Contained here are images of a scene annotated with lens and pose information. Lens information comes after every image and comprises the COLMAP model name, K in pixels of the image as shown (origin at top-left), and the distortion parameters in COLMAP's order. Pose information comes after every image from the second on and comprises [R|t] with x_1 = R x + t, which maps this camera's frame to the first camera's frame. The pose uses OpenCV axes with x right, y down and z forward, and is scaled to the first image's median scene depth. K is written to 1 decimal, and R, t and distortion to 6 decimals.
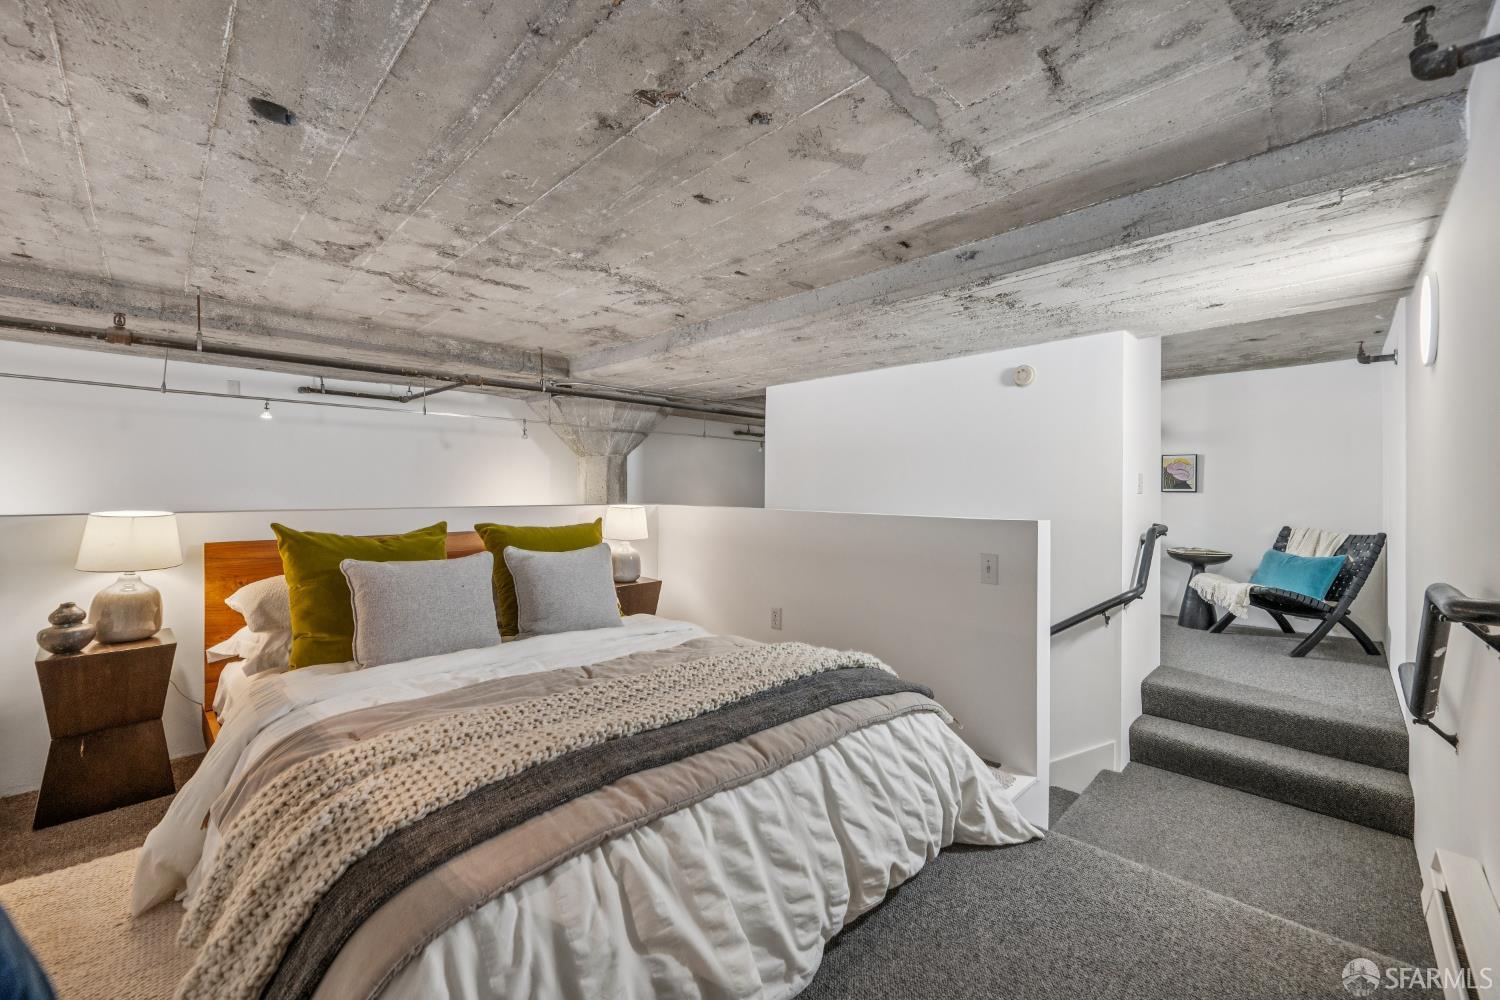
lens RADIAL K [[581.0, 0, 752.4], [0, 581.0, 485.9], [0, 0, 1]] dist [0.001067, -0.000676]
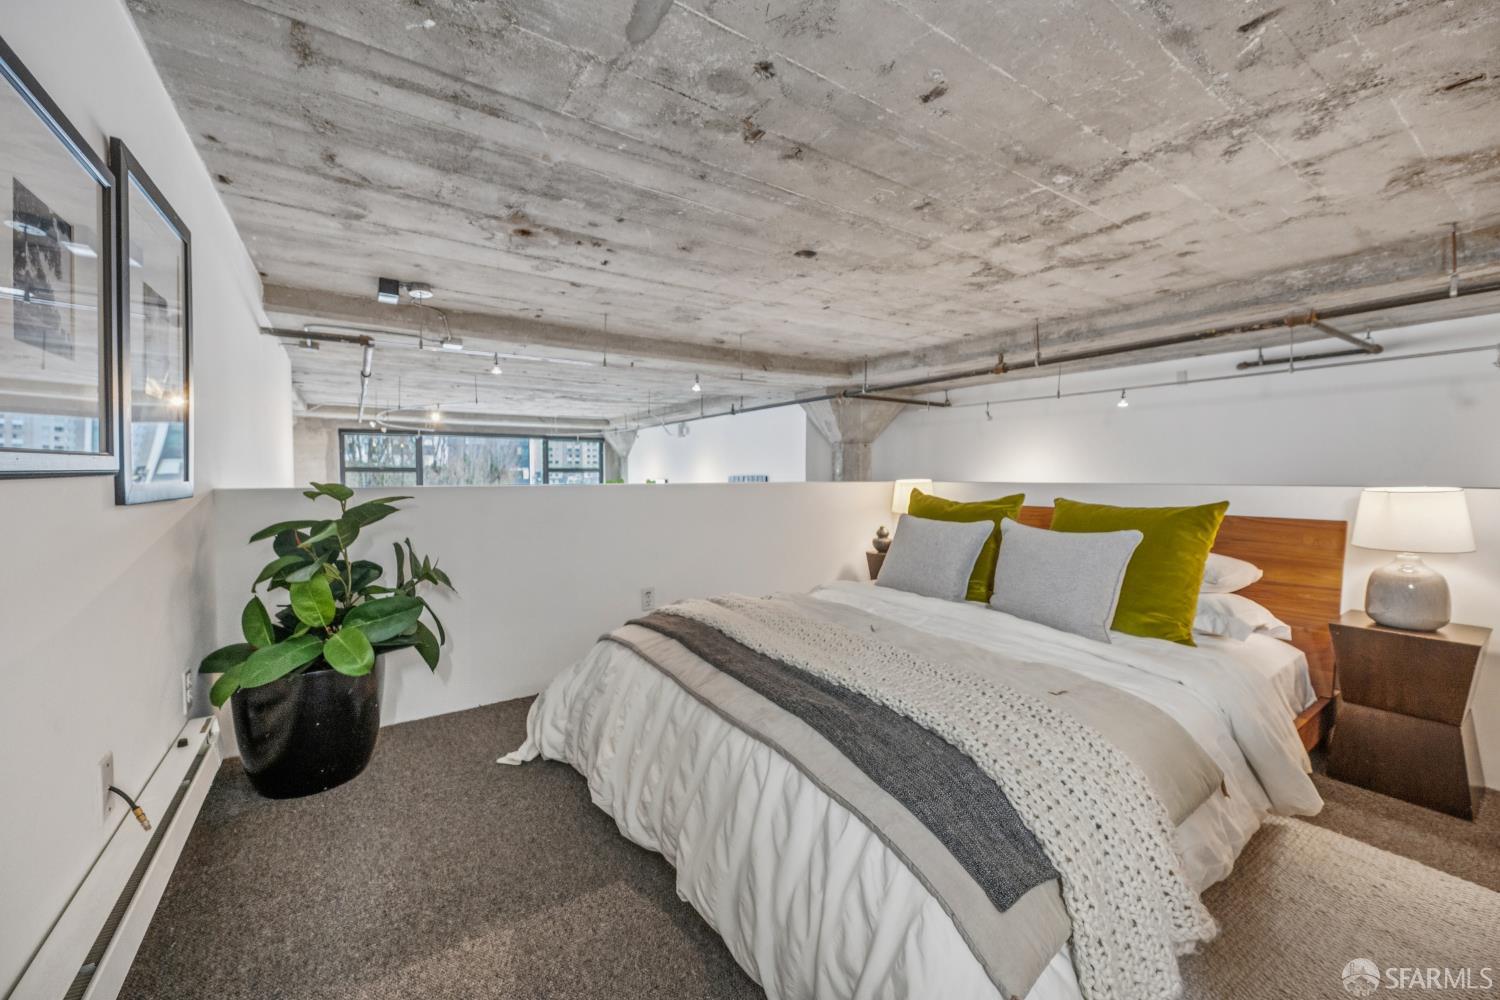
lens RADIAL K [[581.0, 0, 743.7], [0, 581.0, 498.8], [0, 0, 1]] dist [0.001067, -0.000676]
pose [[-0.190913, 0.036365, -0.980933, 0.555900], [0.002990, 0.999330, 0.036465, 0.026231], [0.981602, 0.004028, -0.190894, 0.641826]]
